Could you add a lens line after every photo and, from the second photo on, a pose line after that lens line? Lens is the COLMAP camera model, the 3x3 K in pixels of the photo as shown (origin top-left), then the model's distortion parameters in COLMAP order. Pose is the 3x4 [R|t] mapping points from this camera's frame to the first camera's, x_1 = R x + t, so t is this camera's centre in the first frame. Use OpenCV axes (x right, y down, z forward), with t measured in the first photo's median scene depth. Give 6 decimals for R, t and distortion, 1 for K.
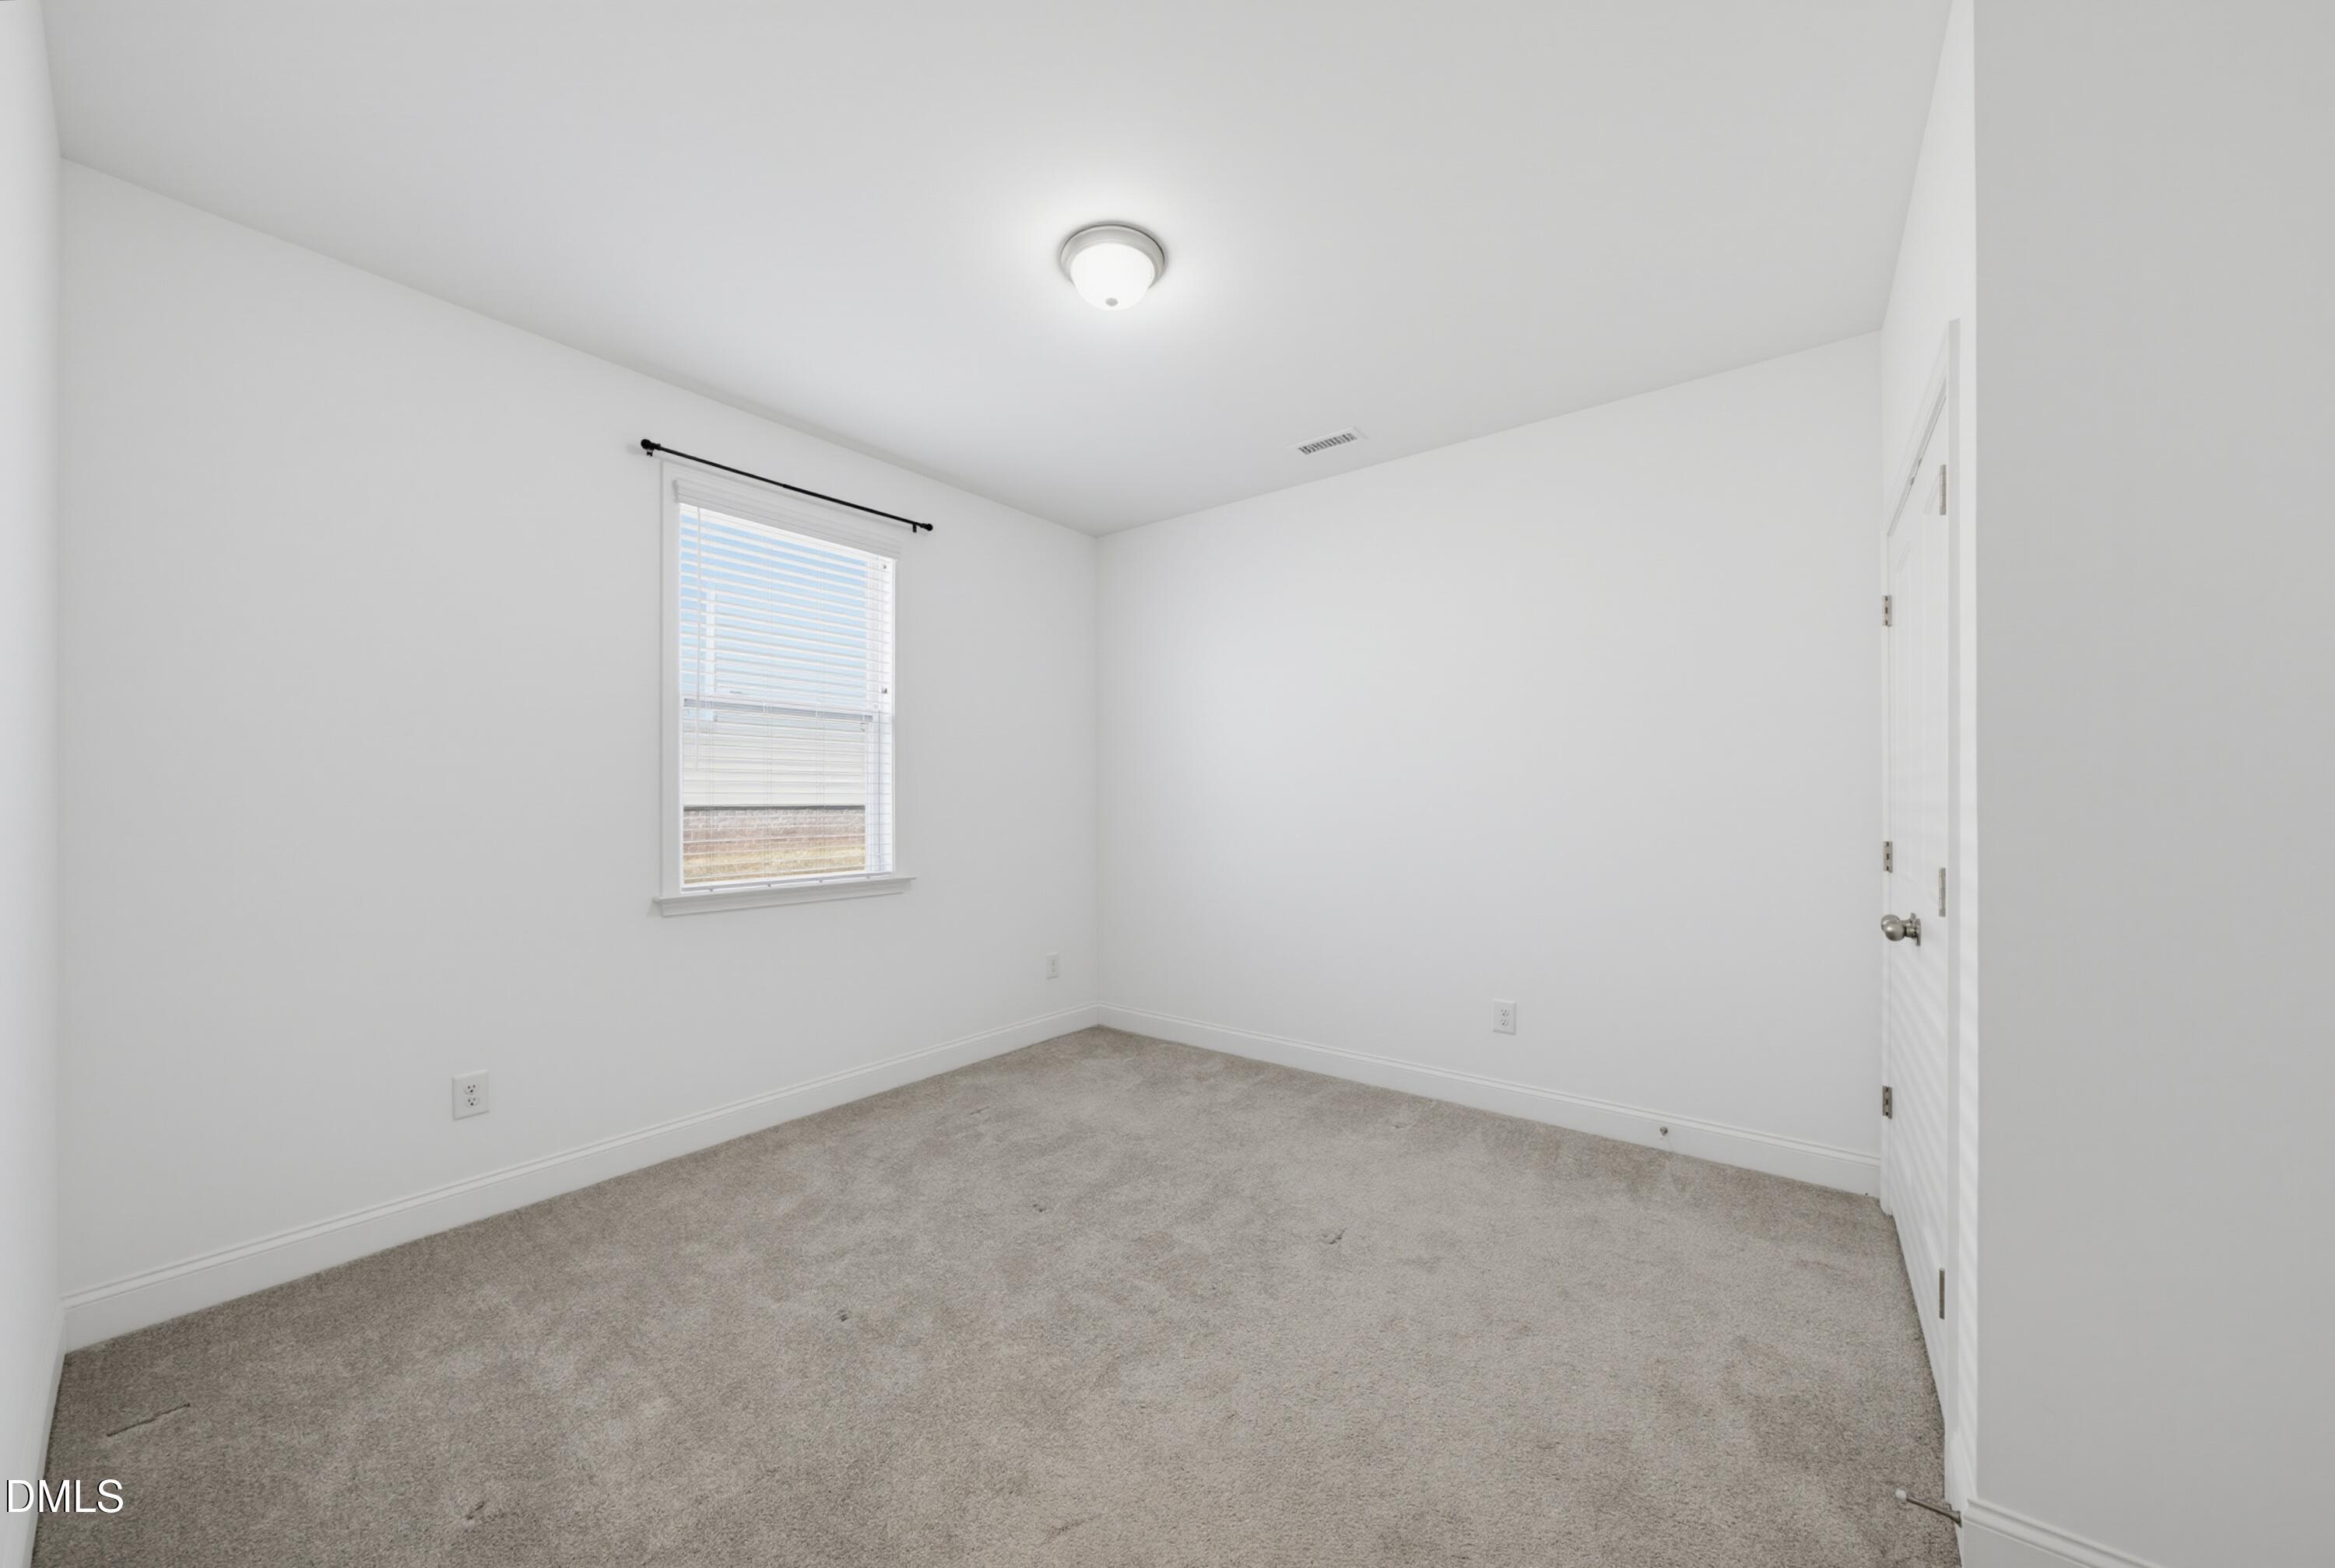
lens RADIAL K [[798.4, 0, 1194.5], [0, 798.4, 788.5], [0, 0, 1]] dist [-0.012983, 0.004041]
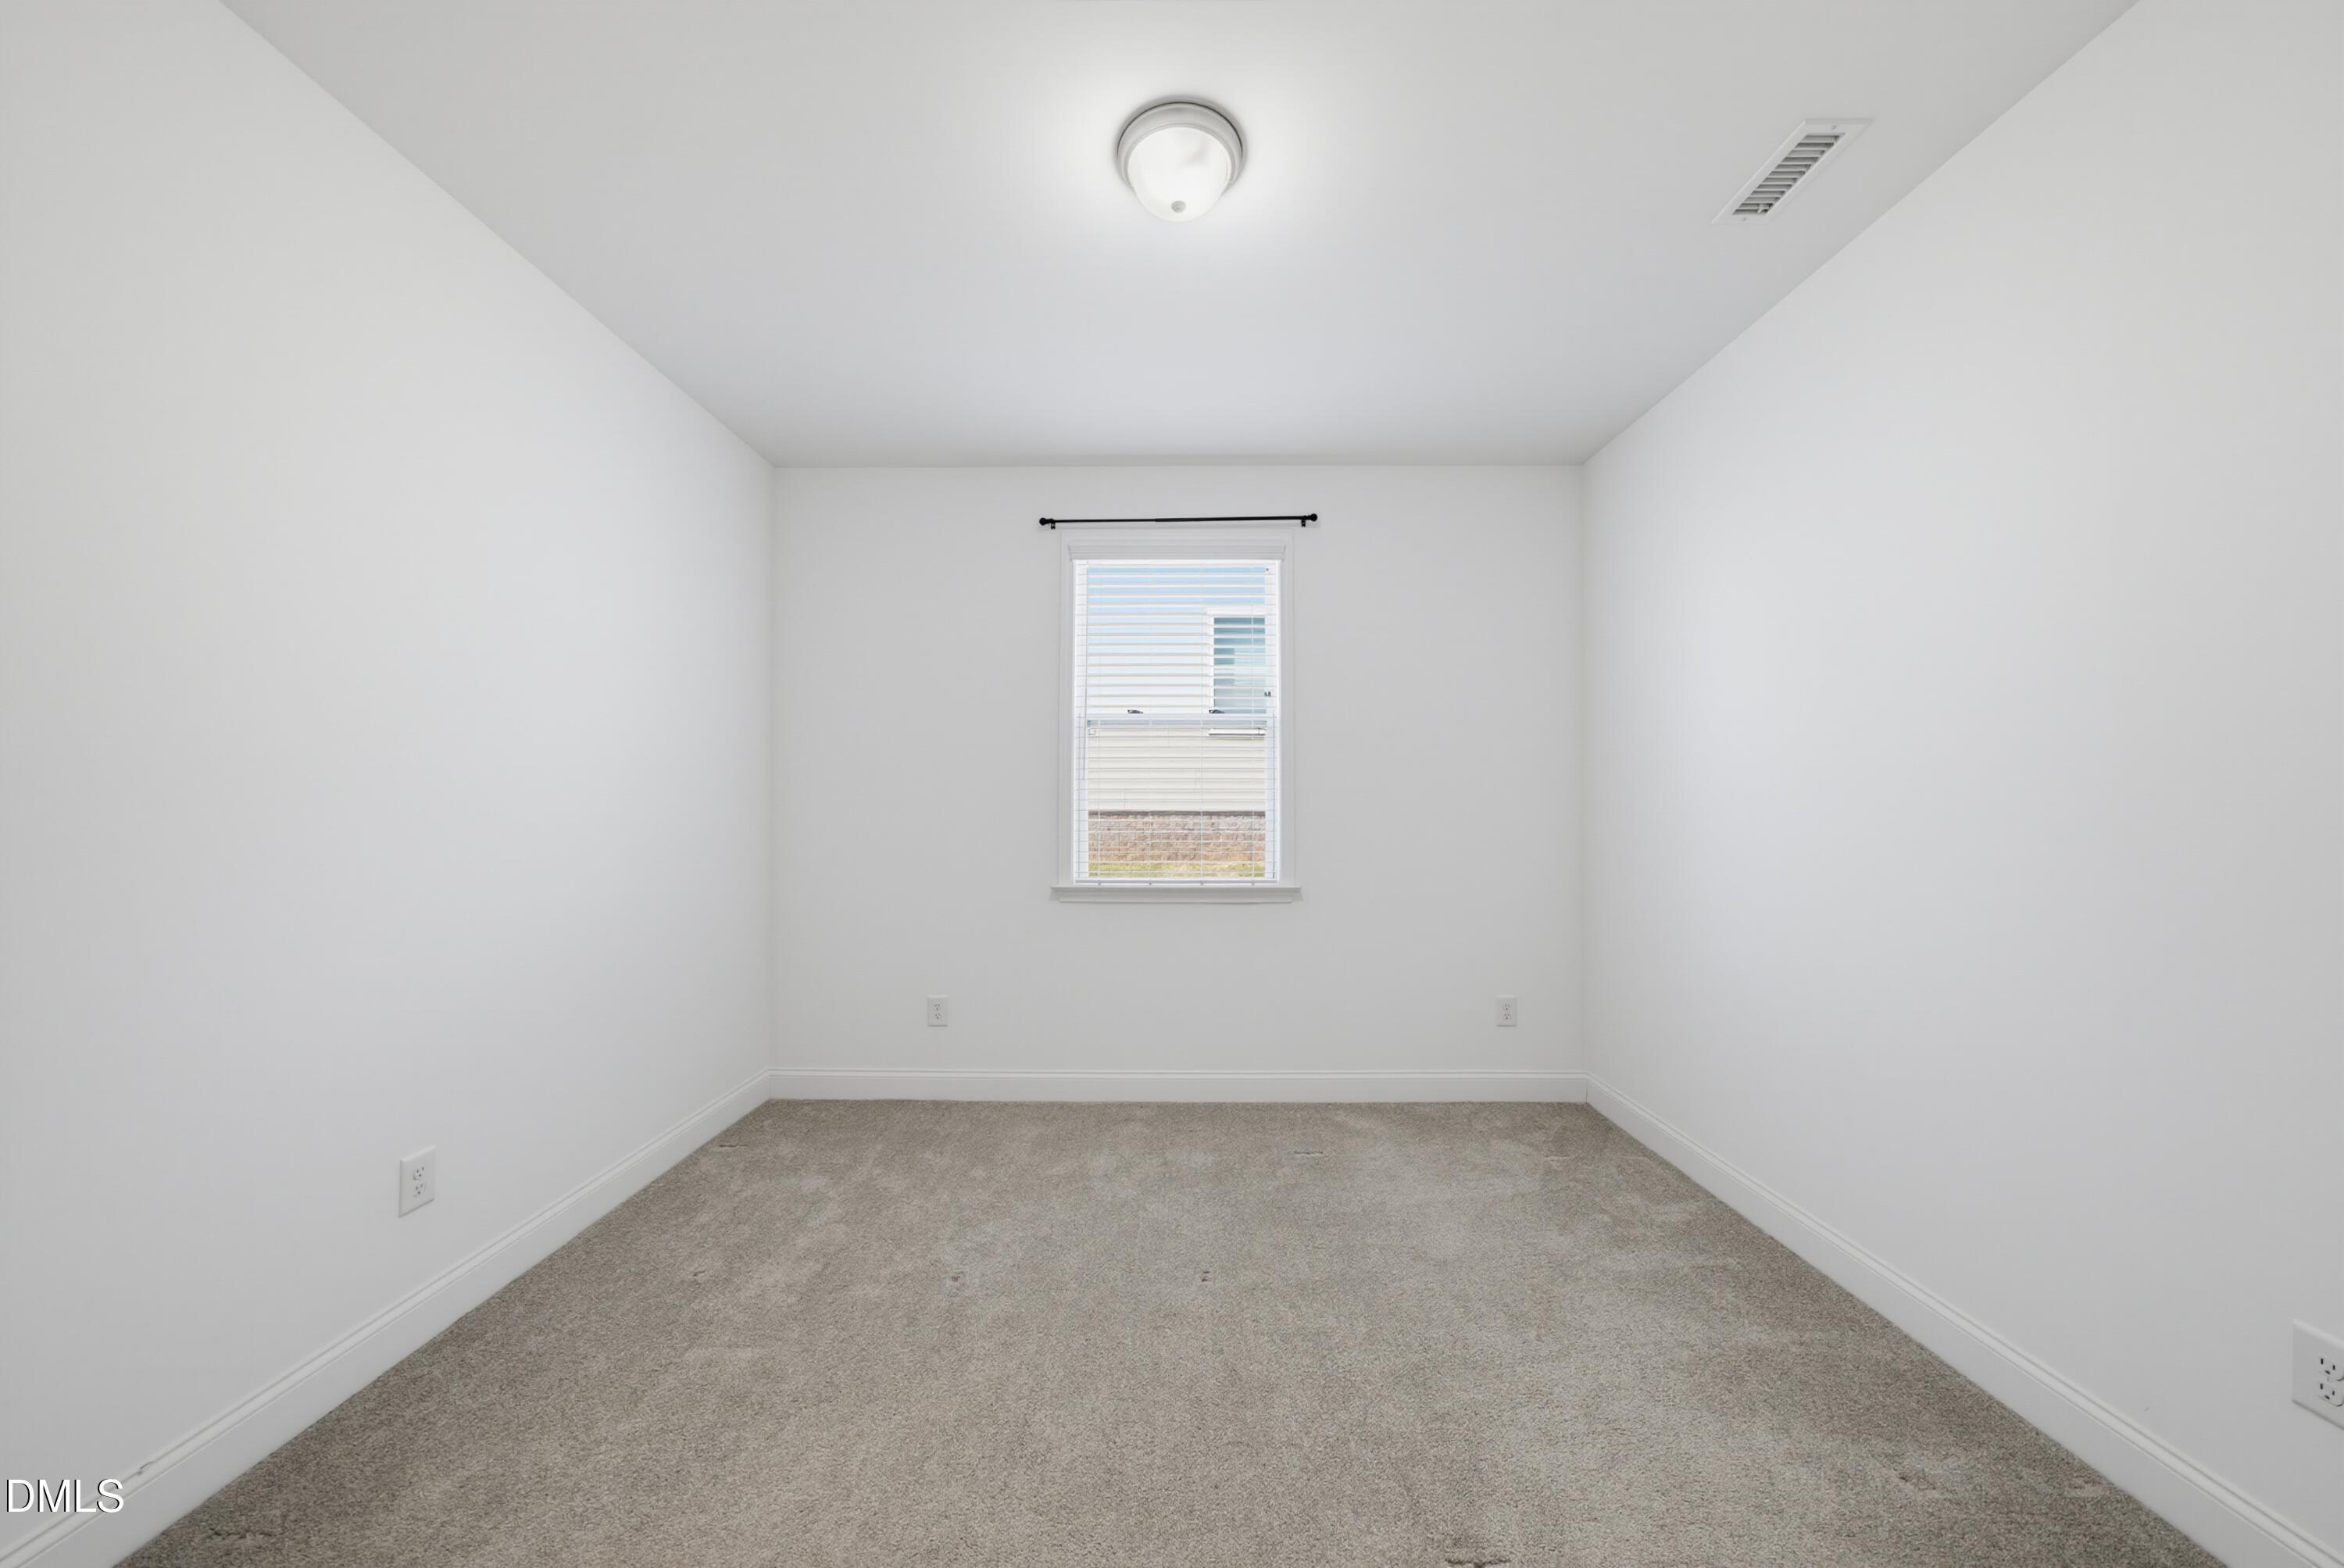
lens RADIAL K [[801.6, 0, 1172.0], [0, 801.6, 788.6], [0, 0, 1]] dist [-0.012983, 0.004041]
pose [[0.606678, -0.014217, -0.794821, 0.332253], [0.009362, 0.999899, -0.010739, 0.002390], [0.794893, -0.000926, 0.606749, 0.305859]]
